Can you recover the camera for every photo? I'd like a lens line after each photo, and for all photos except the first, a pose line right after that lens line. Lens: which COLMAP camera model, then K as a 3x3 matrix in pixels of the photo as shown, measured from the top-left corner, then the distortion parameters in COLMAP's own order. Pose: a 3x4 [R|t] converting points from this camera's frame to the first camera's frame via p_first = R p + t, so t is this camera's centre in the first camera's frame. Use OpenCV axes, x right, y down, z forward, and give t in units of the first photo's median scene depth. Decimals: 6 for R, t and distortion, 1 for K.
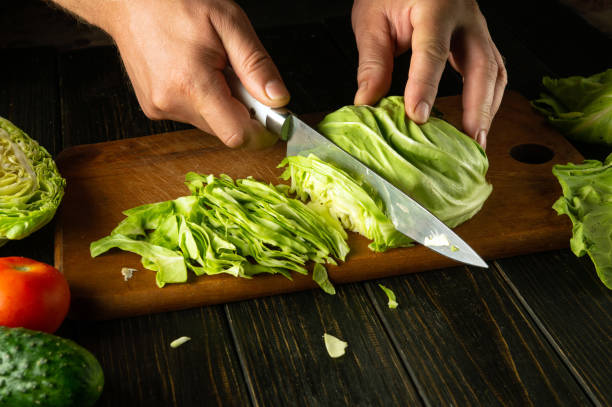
lens RADIAL K [[958.1, 0, 306.0], [0, 958.1, 203.5], [0, 0, 1]] dist [0.045711, -0.048477]
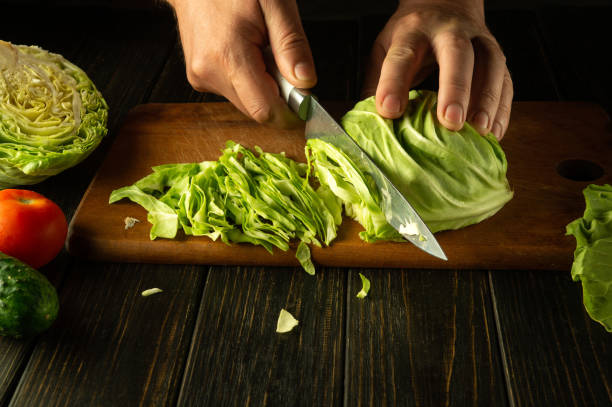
lens RADIAL K [[958.1, 0, 306.0], [0, 958.1, 203.5], [0, 0, 1]] dist [0.045711, -0.048477]
pose [[0.953049, 0.151267, -0.262330, 0.271877], [-0.148054, 0.988459, 0.032091, -0.011585], [0.264156, 0.008255, 0.964445, 0.015804]]
